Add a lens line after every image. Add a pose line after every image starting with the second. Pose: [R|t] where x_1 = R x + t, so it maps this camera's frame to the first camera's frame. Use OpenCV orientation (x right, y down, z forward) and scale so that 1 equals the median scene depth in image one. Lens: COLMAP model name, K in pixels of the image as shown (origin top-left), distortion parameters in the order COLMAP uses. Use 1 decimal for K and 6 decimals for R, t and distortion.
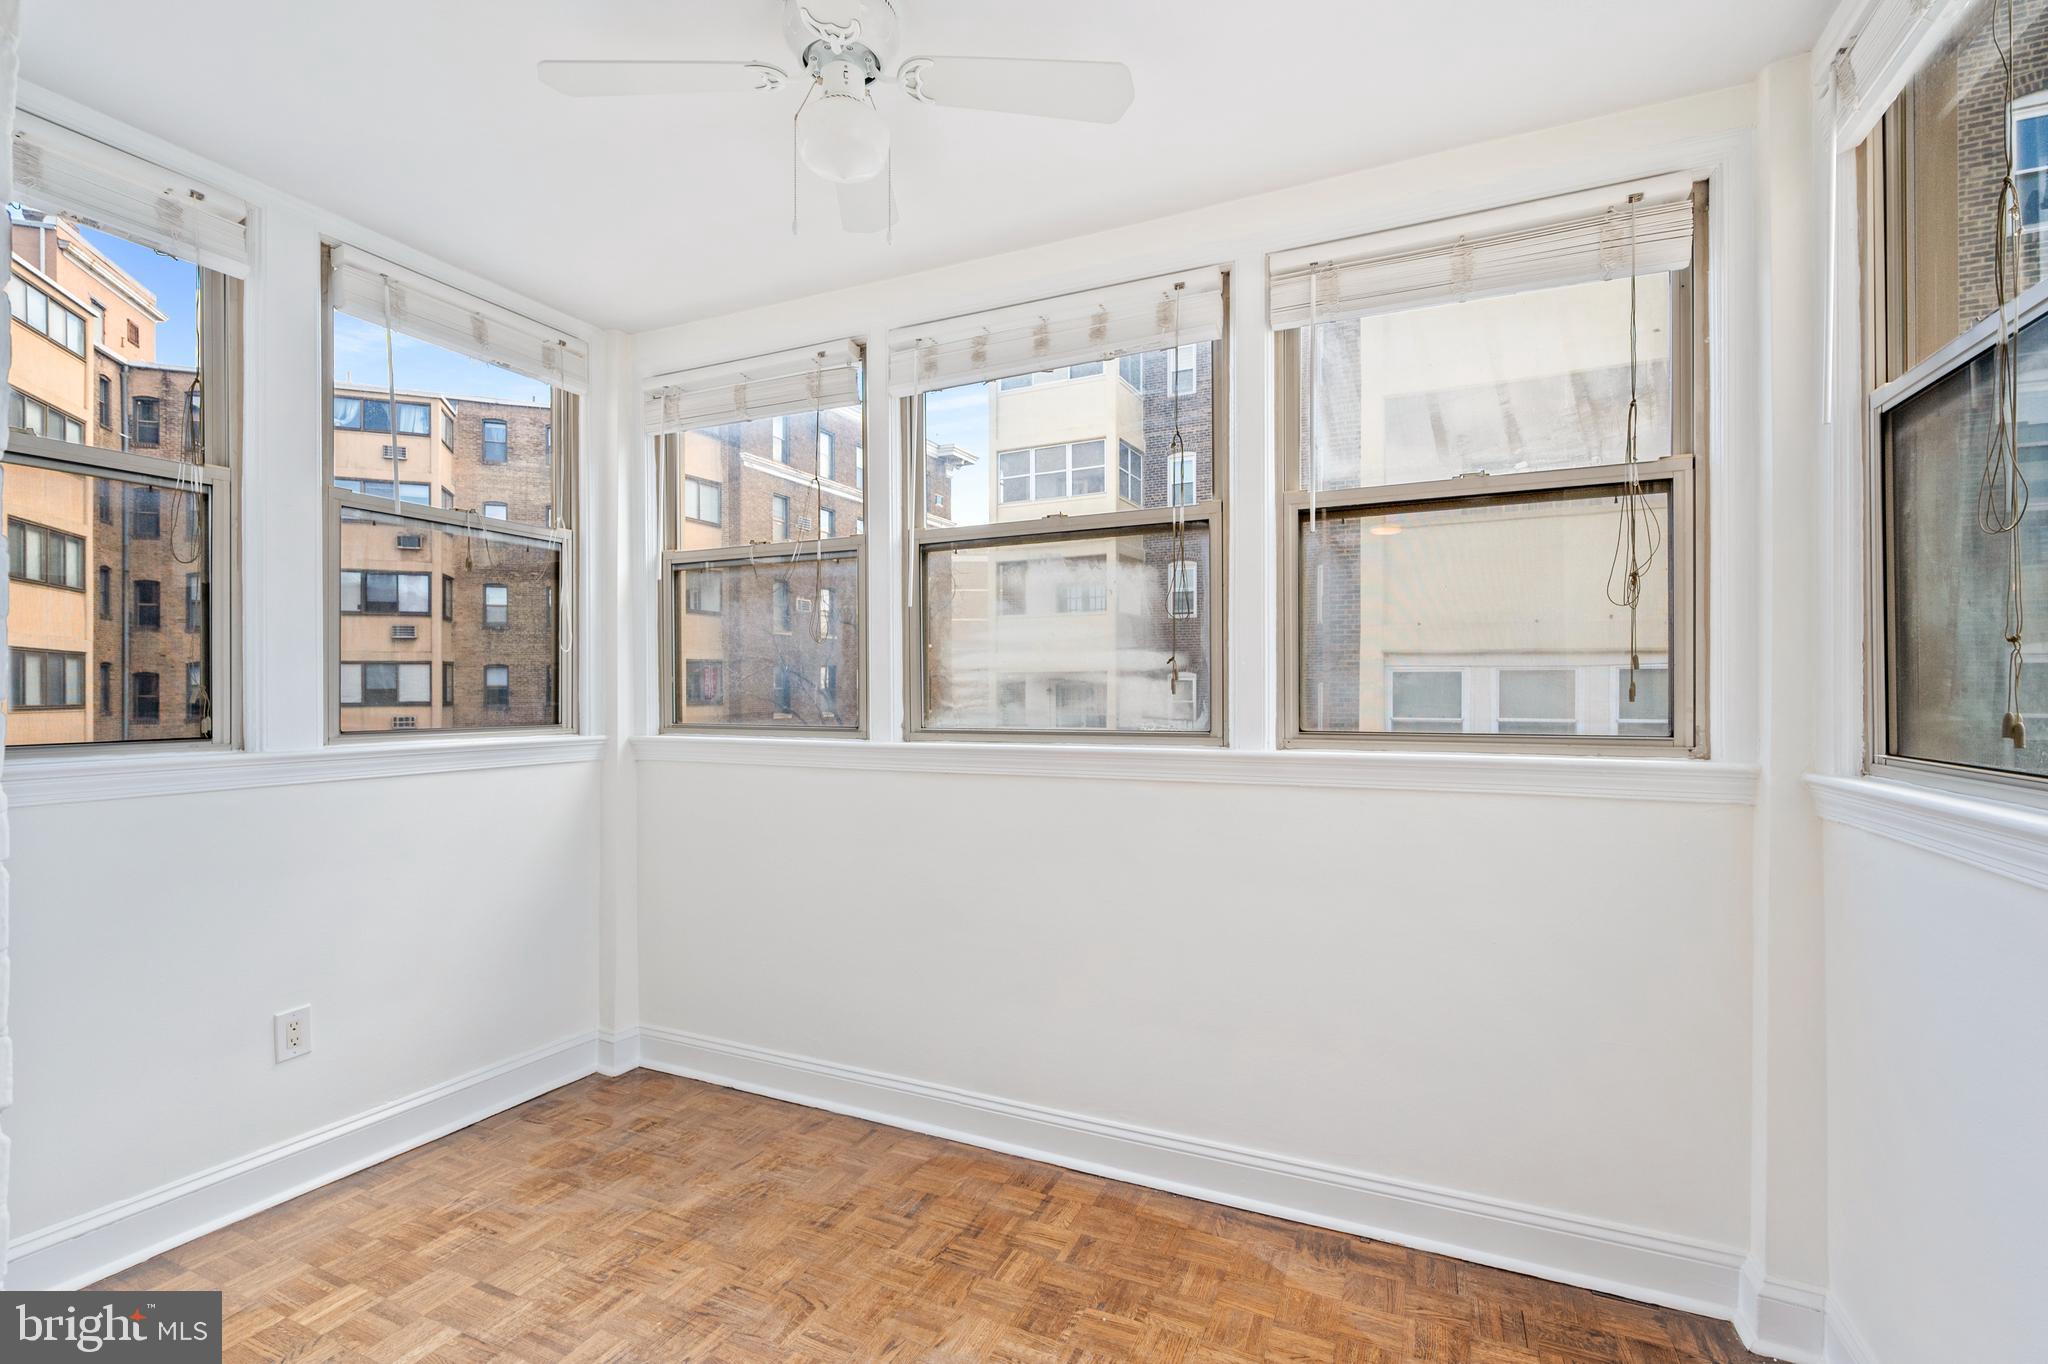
lens RADIAL K [[920.0, 0, 1031.7], [0, 920.0, 686.4], [0, 0, 1]] dist [0.005636, 0.000603]
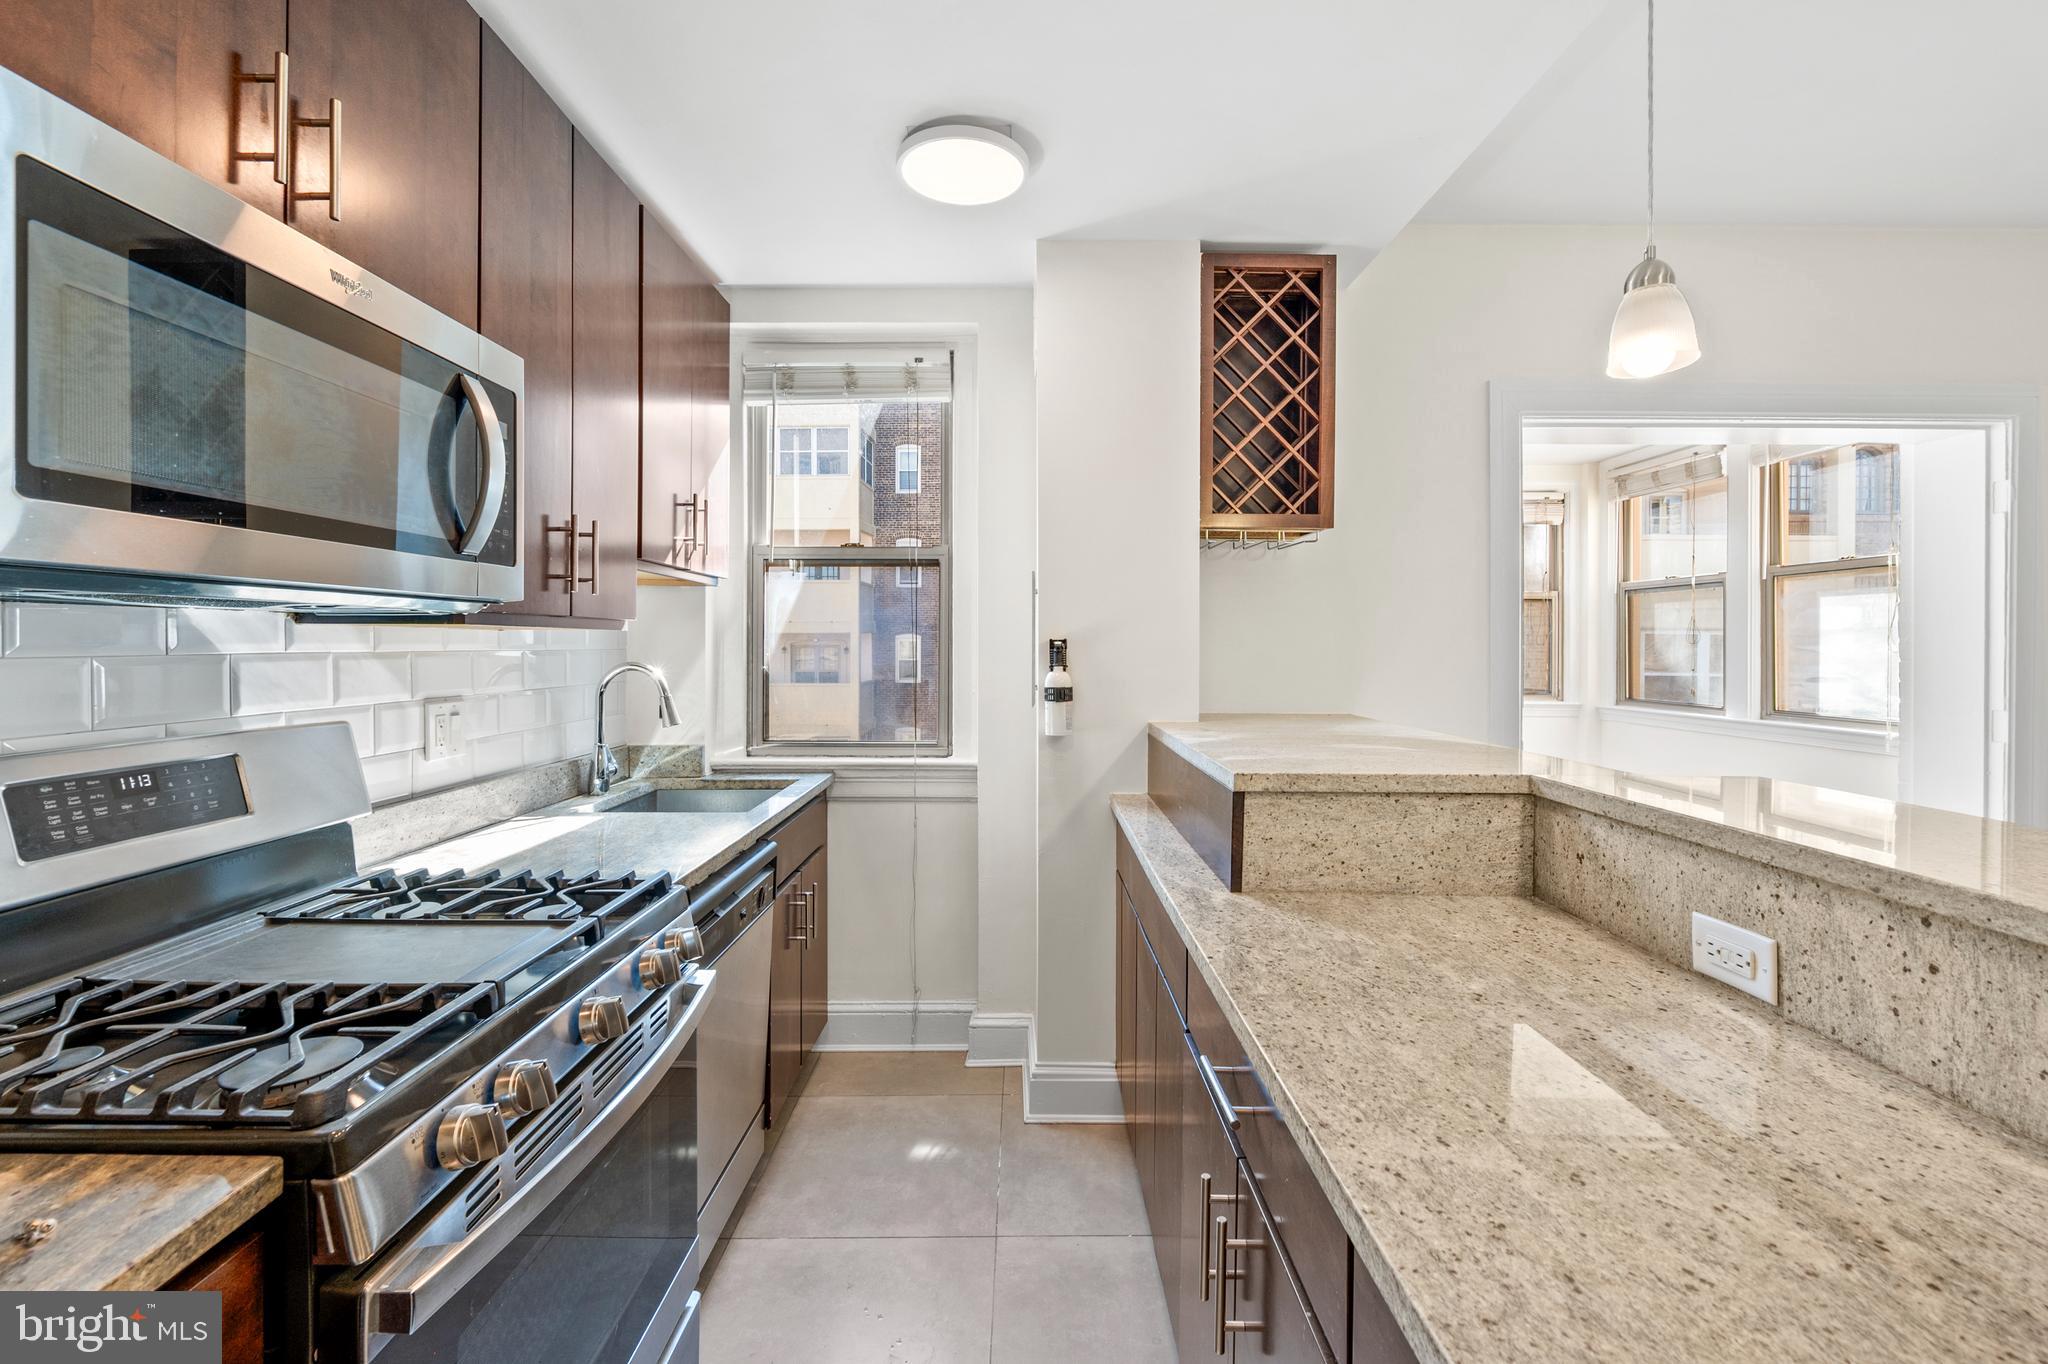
lens RADIAL K [[847.6, 0, 1031.0], [0, 847.6, 650.3], [0, 0, 1]] dist [-0.006527, 0.001941]
pose [[0.916599, 0.001862, 0.399803, -1.525653], [-0.006724, 0.999920, 0.010760, -0.078102], [-0.399751, -0.012551, 0.916538, -0.609100]]
